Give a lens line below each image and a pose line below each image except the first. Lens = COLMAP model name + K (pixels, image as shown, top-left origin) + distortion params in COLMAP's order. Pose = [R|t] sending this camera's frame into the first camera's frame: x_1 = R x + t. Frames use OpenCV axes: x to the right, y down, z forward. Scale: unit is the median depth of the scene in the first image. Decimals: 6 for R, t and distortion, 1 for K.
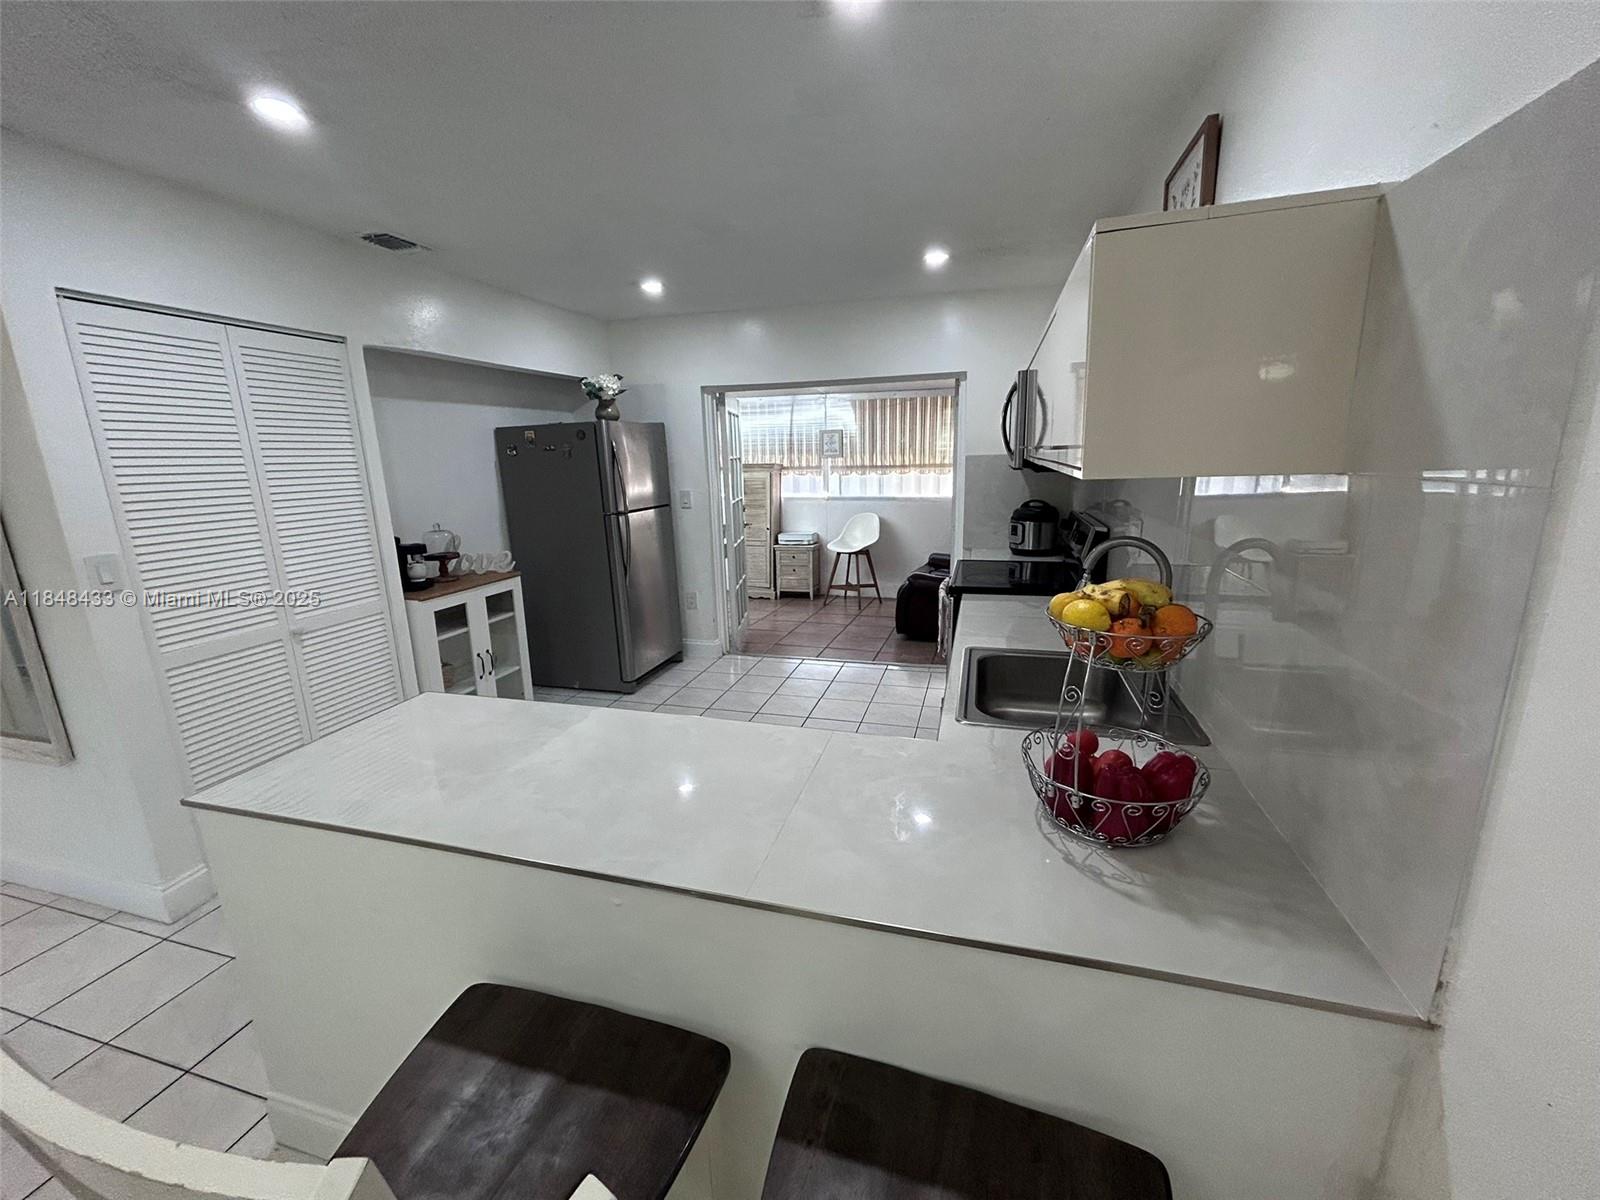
lens RADIAL K [[649.1, 0, 800.0], [0, 649.1, 600.0], [0, 0, 1]] dist [-0.000336, -0.000024]
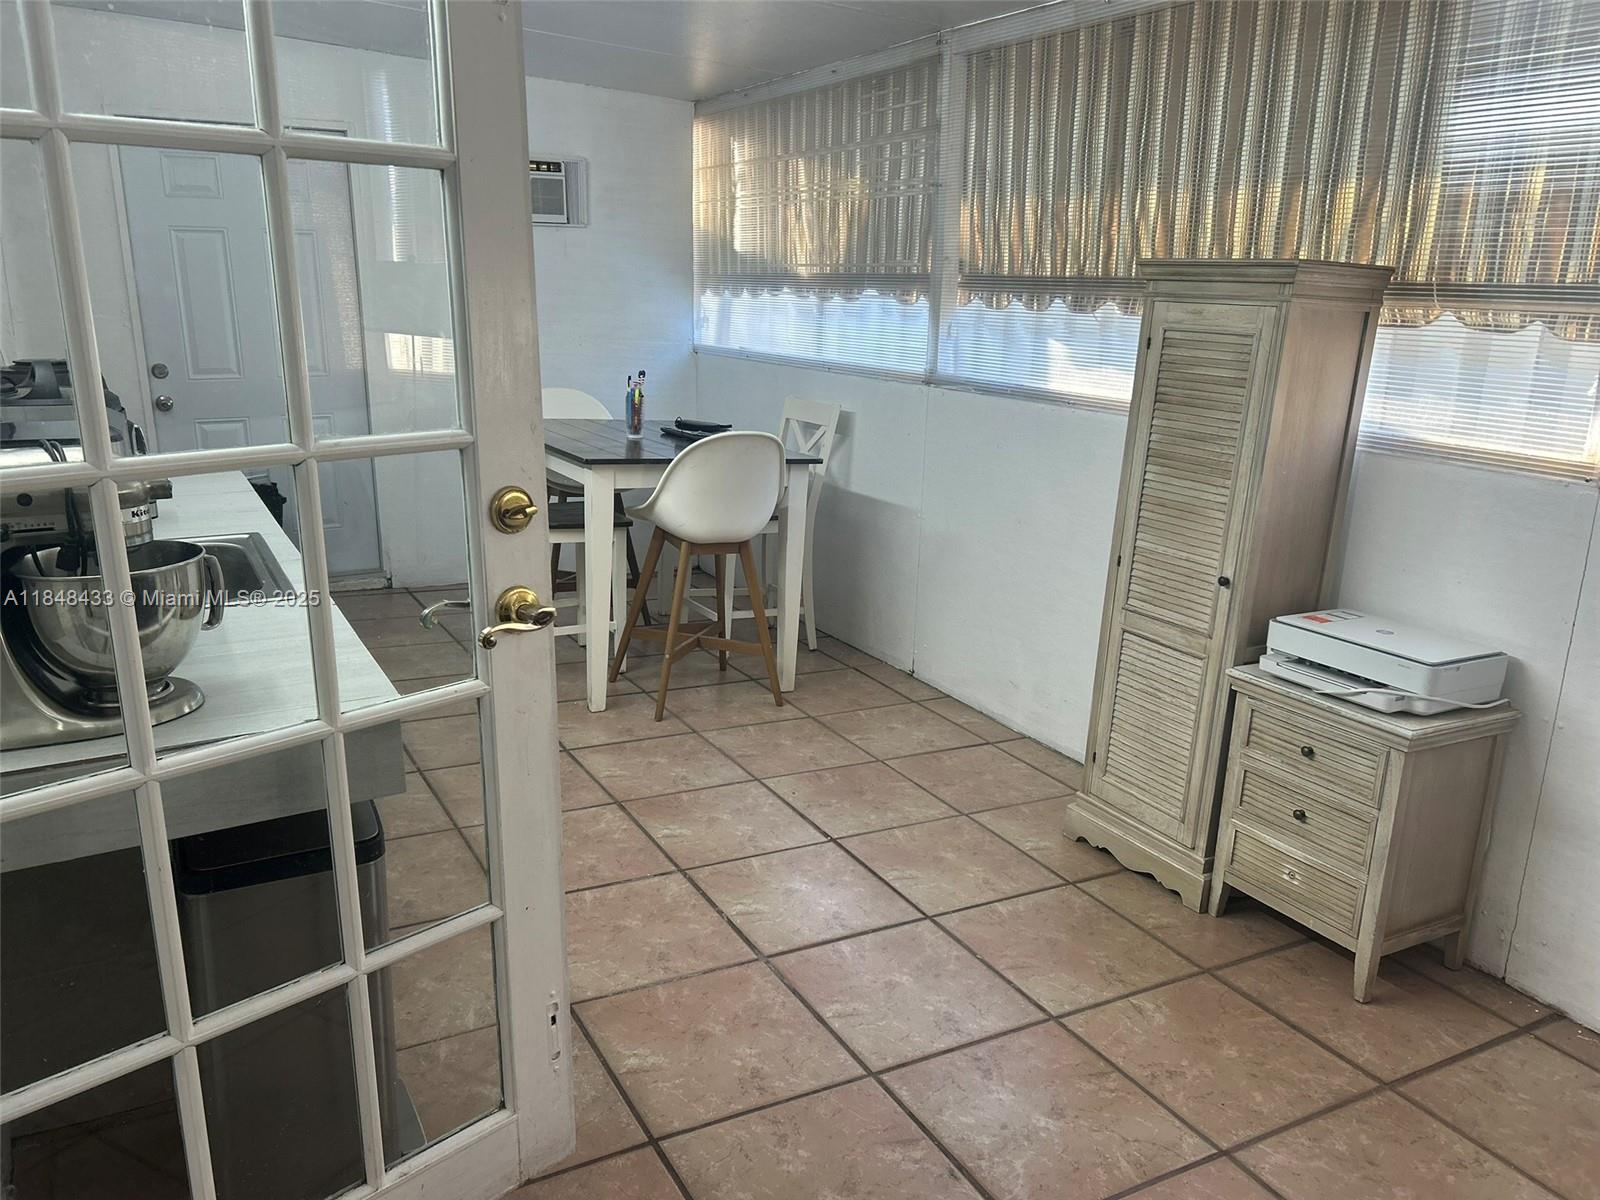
lens RADIAL K [[1210.4, 0, 800.0], [0, 1210.4, 600.0], [0, 0, 1]] dist [0.071176, -0.002098]
pose [[0.707626, 0.223190, -0.670411, 0.117615], [-0.184727, 0.974240, 0.129358, -0.127975], [0.682013, 0.032306, 0.730626, 0.616463]]
